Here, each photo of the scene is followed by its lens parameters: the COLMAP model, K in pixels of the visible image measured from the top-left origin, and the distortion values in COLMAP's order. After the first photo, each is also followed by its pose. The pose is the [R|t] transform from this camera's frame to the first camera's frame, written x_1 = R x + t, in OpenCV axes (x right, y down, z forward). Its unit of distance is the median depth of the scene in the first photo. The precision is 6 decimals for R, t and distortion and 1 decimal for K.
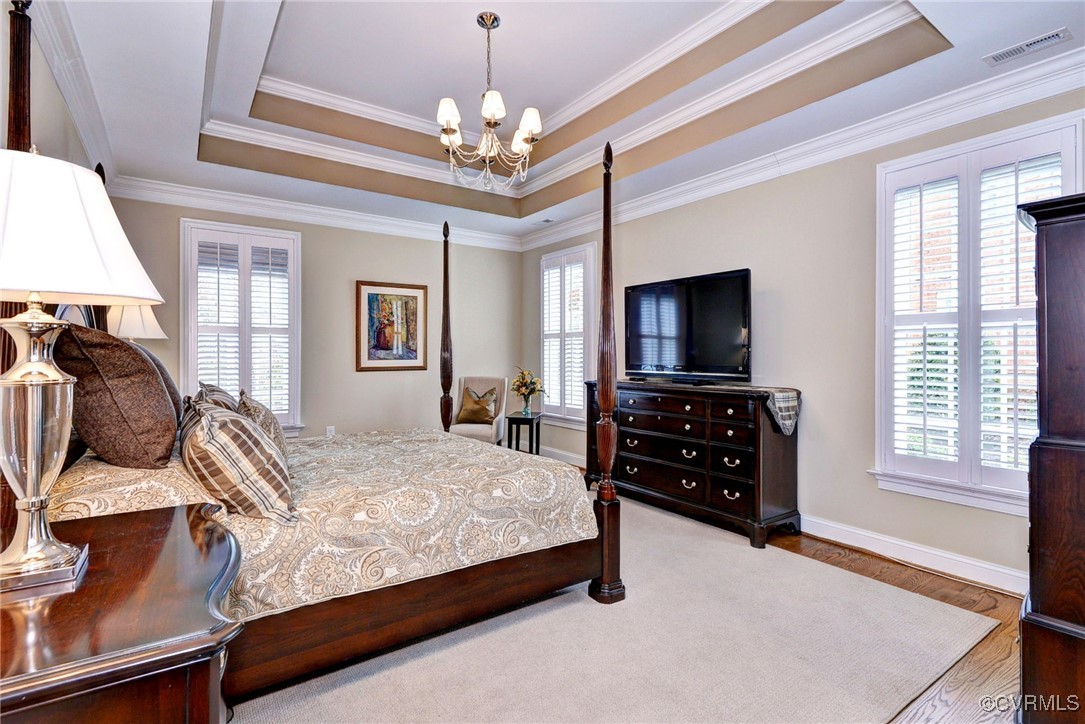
lens RADIAL K [[520.1, 0, 540.7], [0, 520.1, 353.6], [0, 0, 1]] dist [0.002113, 0.000173]
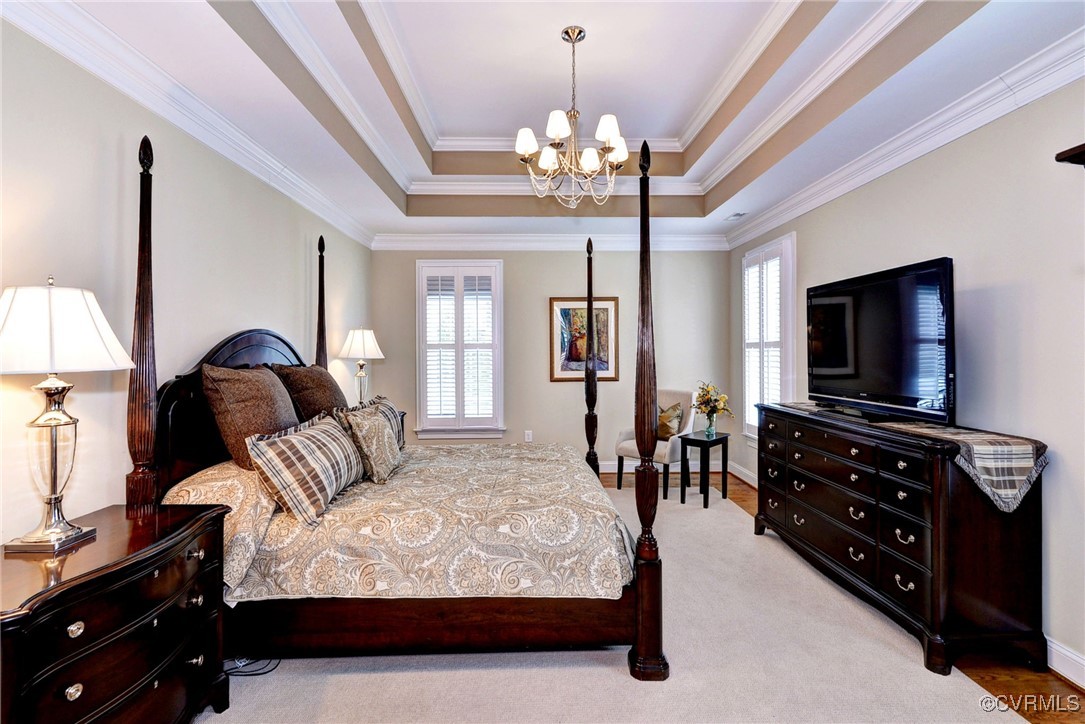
lens RADIAL K [[519.3, 0, 544.7], [0, 519.3, 350.0], [0, 0, 1]] dist [0.004978, -0.000662]
pose [[0.835867, -0.006691, -0.548891, 0.450916], [0.007219, 0.999973, -0.001197, -0.060366], [0.548884, -0.002962, 0.835893, 0.187163]]
